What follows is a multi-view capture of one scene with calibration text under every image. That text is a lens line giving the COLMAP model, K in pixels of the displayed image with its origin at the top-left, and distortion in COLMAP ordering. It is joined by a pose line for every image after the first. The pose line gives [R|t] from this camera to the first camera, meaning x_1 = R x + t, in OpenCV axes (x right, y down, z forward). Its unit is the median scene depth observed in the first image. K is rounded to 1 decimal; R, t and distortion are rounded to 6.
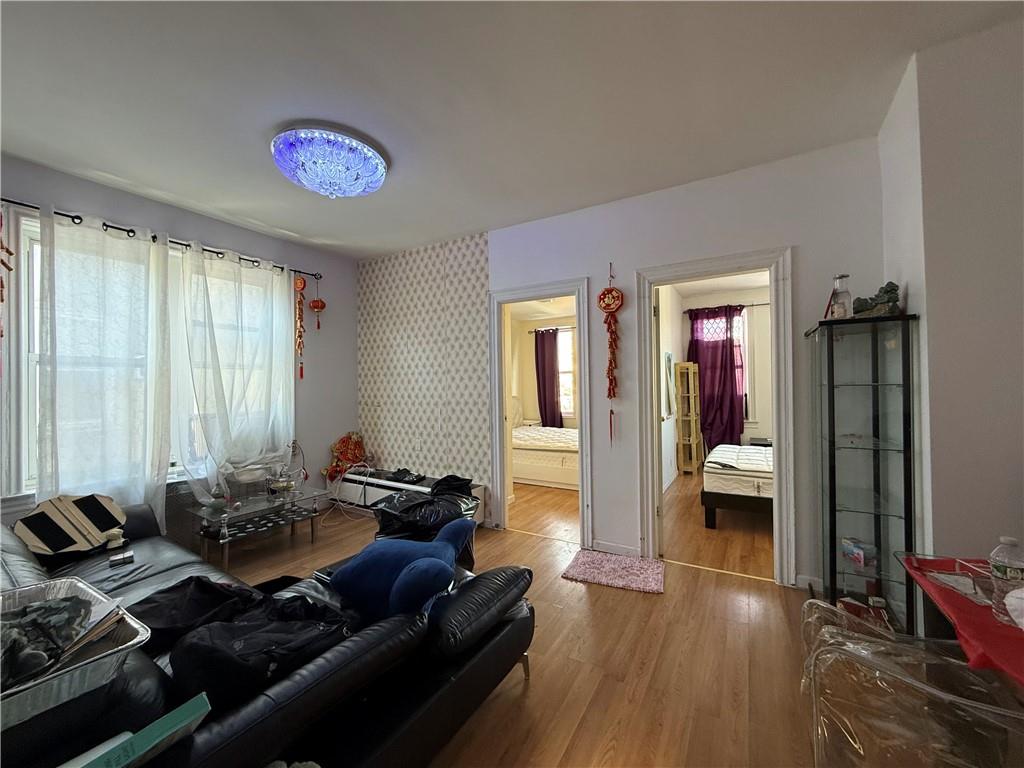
lens RADIAL K [[409.9, 0, 510.0], [0, 409.9, 382.9], [0, 0, 1]] dist [0.001769, 0.000076]
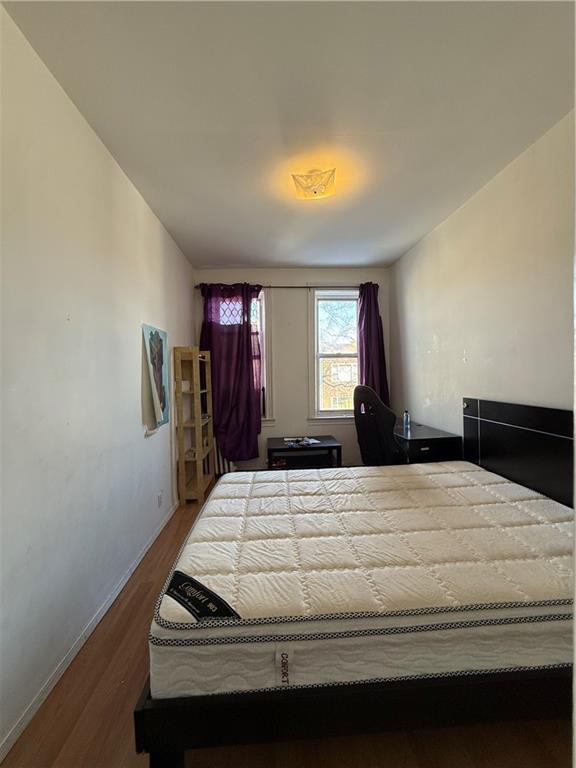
lens RADIAL K [[307.4, 0, 289.0], [0, 307.4, 381.1], [0, 0, 1]] dist [0.001769, 0.000076]
pose [[0.826305, -0.002207, 0.563219, 0.247638], [-0.005065, 0.999923, 0.011349, 0.003107], [-0.563200, -0.012230, 0.826230, 0.420806]]
